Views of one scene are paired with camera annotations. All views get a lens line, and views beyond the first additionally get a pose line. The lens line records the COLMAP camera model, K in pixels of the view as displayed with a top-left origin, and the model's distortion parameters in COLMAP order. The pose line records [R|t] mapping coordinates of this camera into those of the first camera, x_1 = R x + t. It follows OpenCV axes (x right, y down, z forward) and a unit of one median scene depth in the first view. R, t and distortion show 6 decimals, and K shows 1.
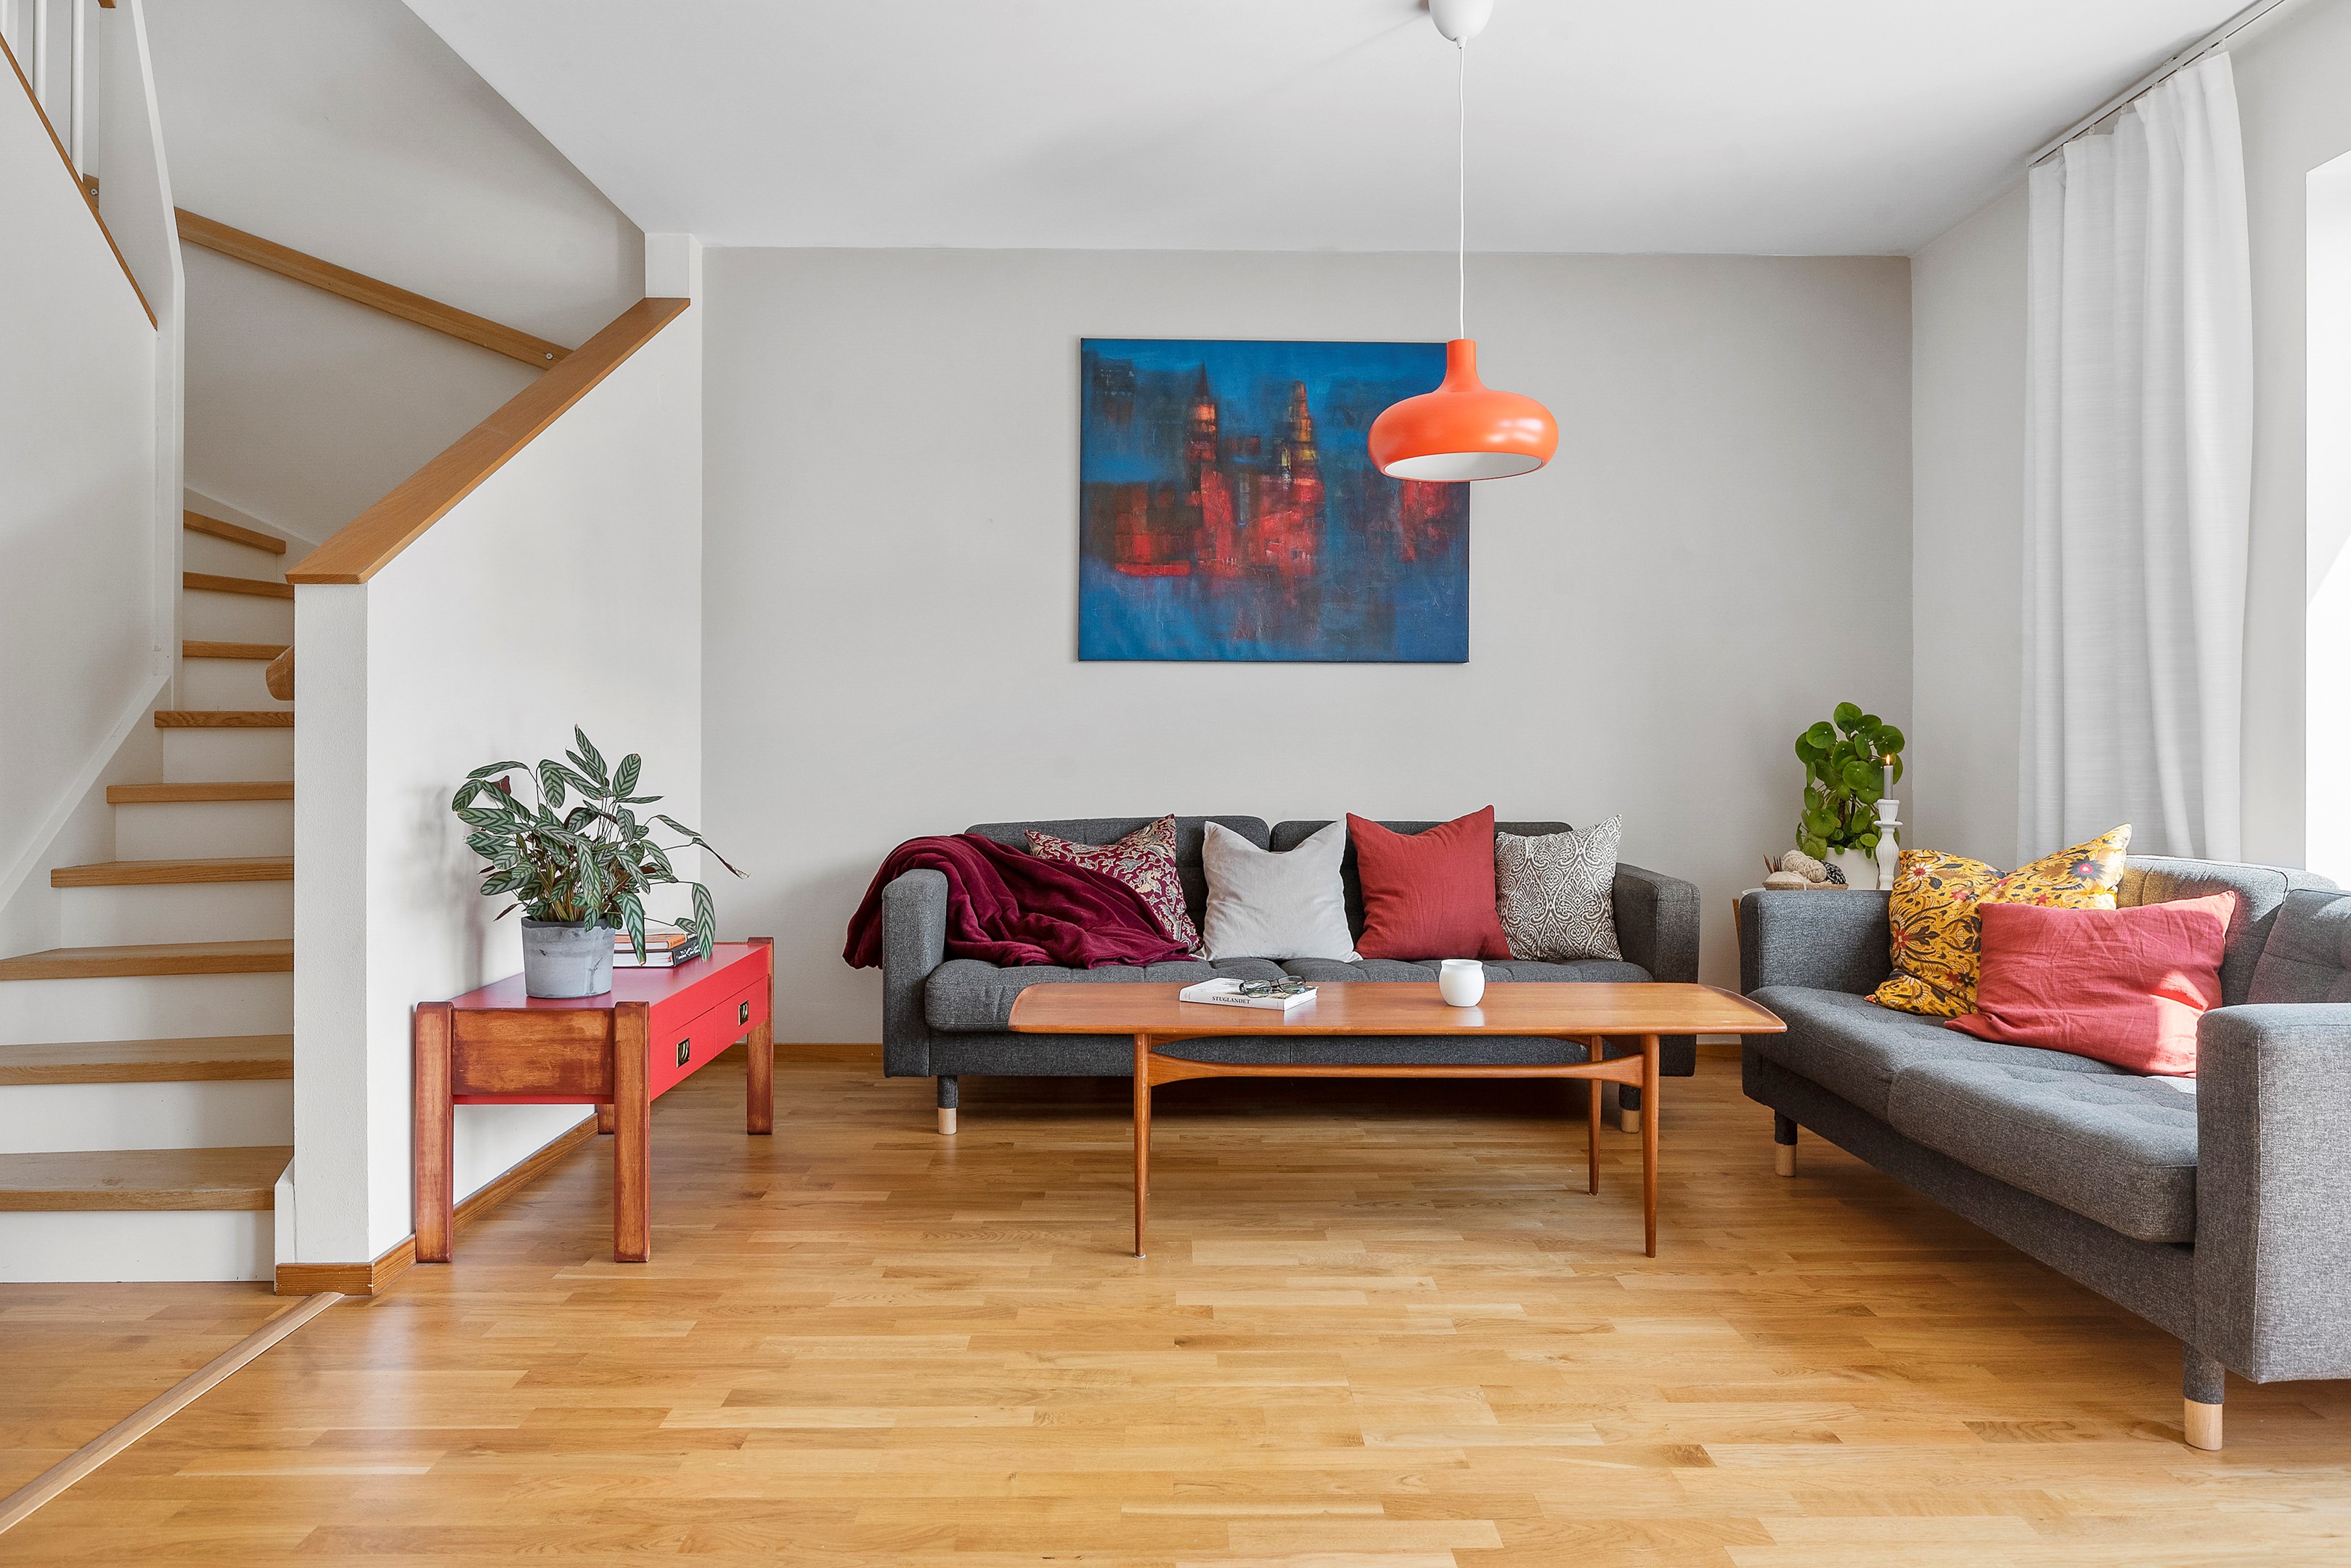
lens RADIAL K [[1530.1, 0, 1164.0], [0, 1530.1, 775.0], [0, 0, 1]] dist [-0.002475, -0.000926]
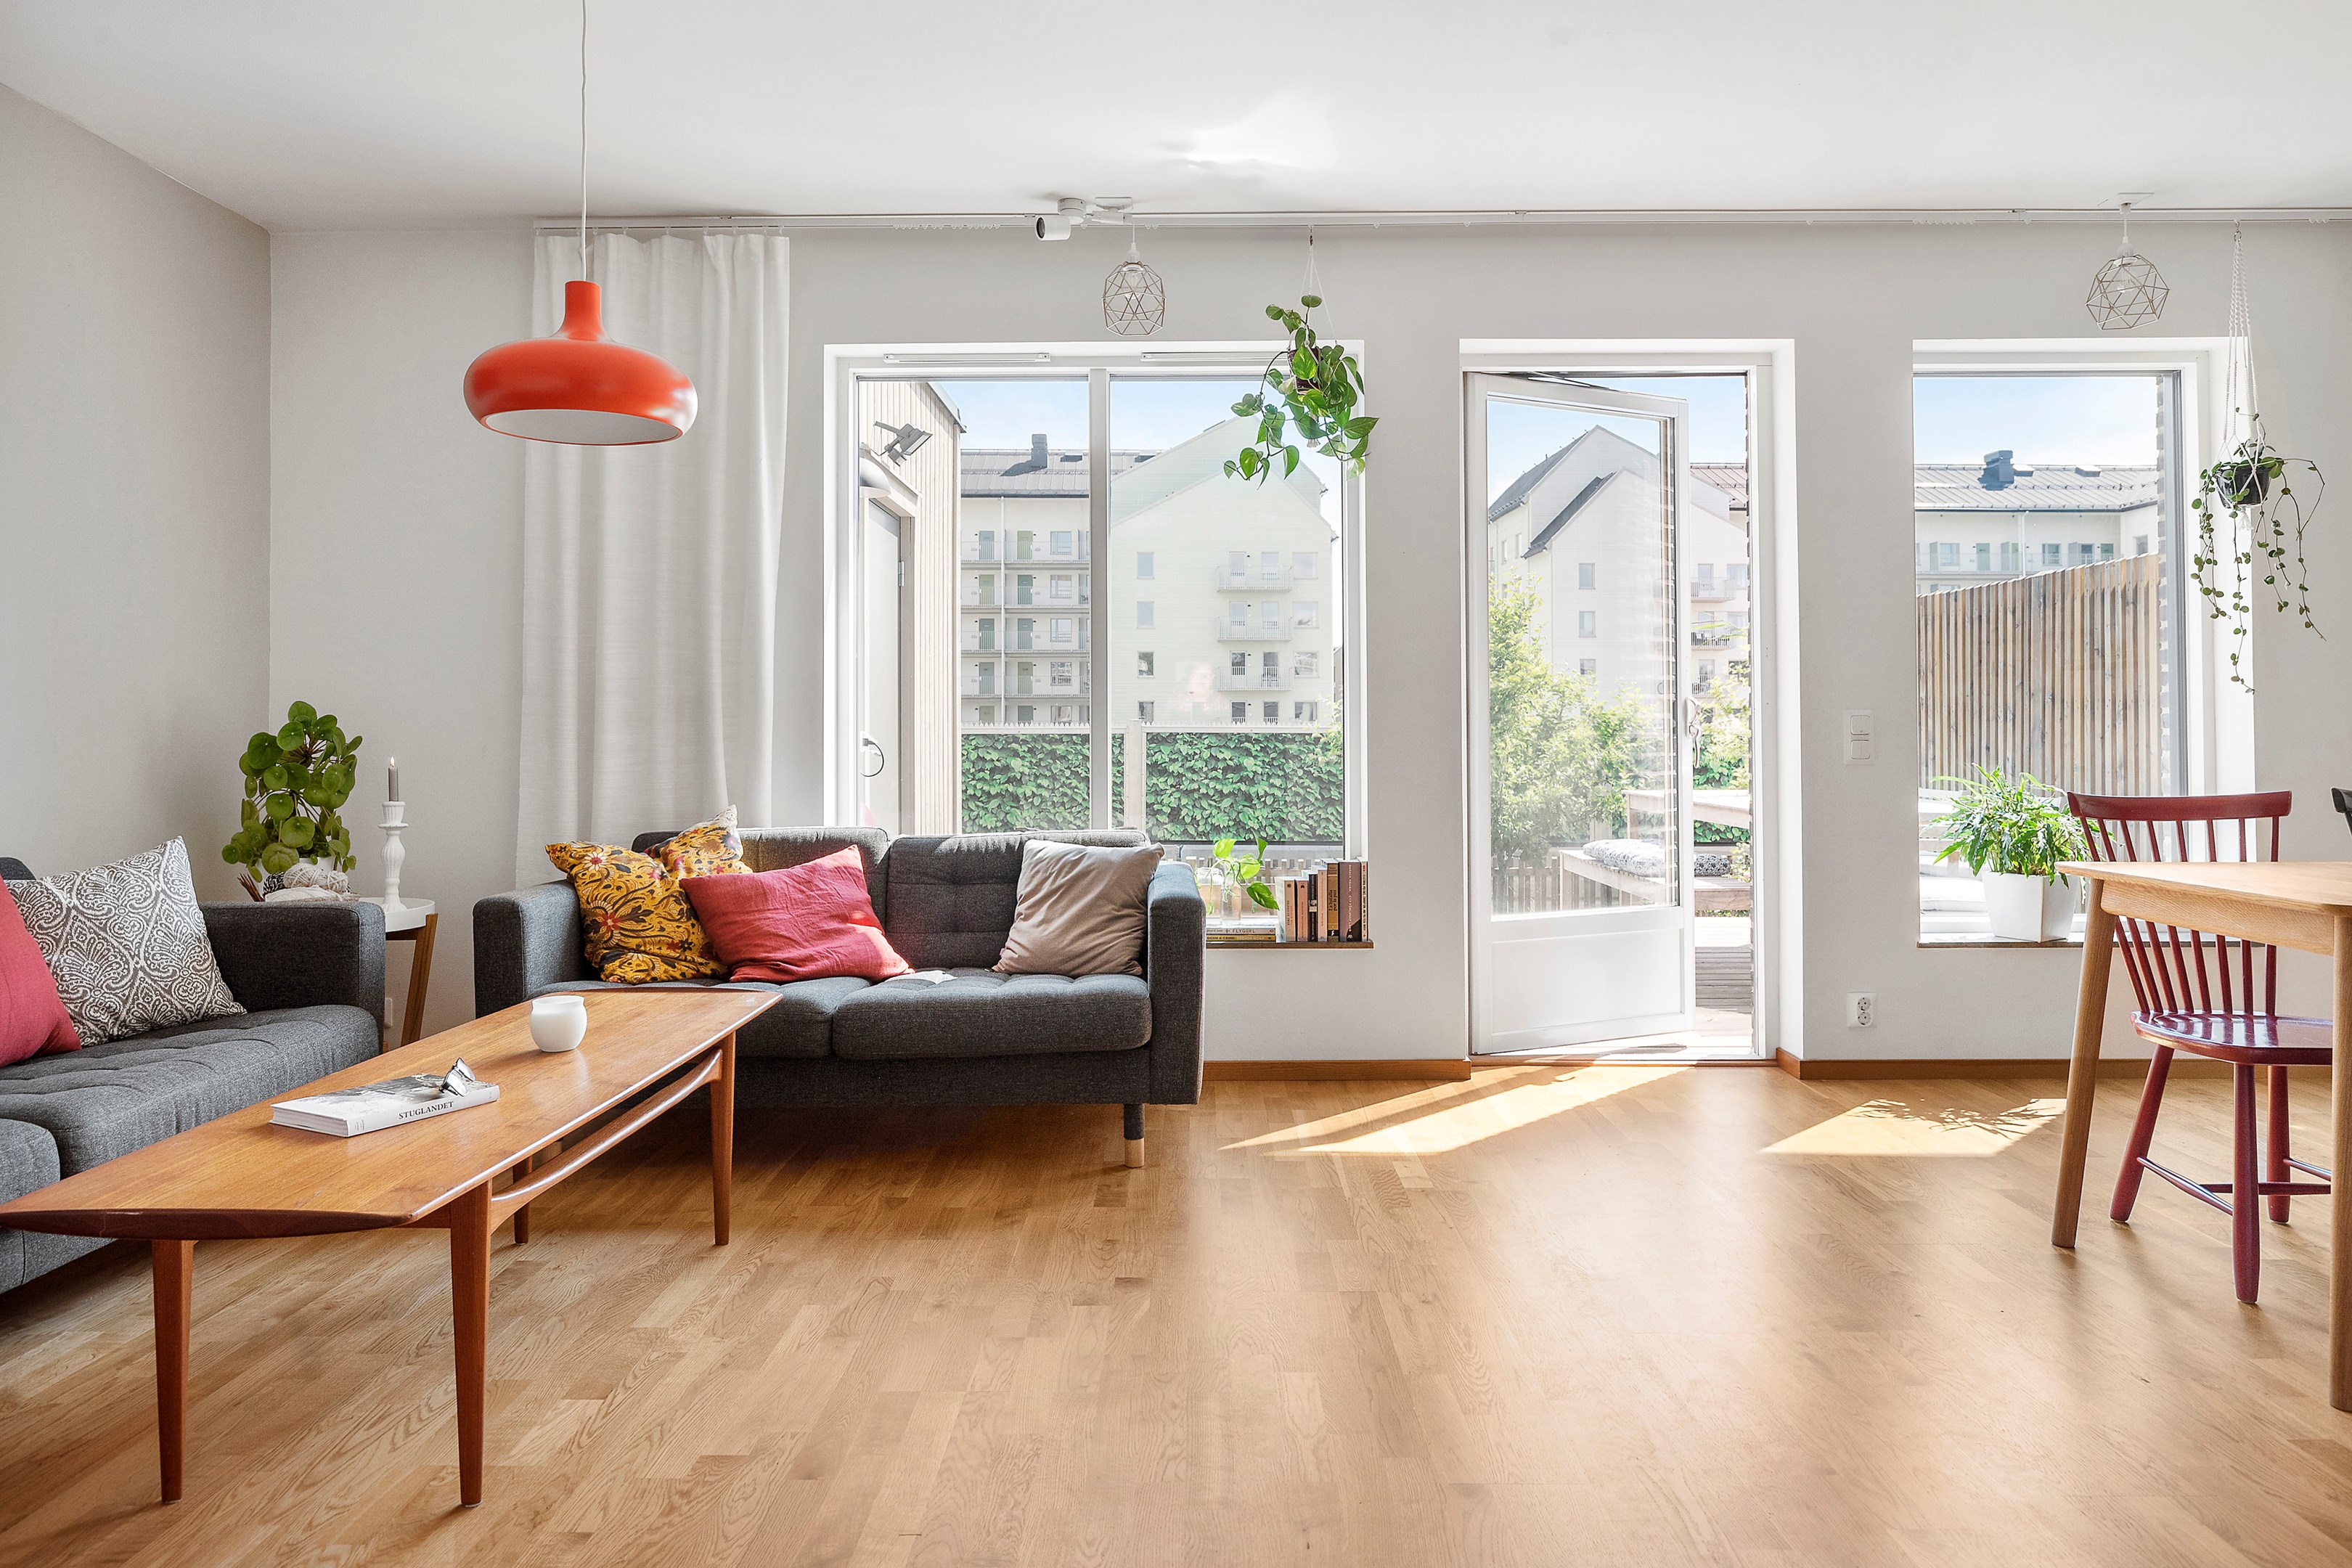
lens RADIAL K [[1530.9, 0, 1169.2], [0, 1530.9, 782.8], [0, 0, 1]] dist [-0.002475, -0.000926]
pose [[0.007415, -0.031724, 0.999469, -0.664880], [0.031091, 0.999021, 0.031479, -0.014413], [-0.999489, 0.030841, 0.008394, 0.665541]]
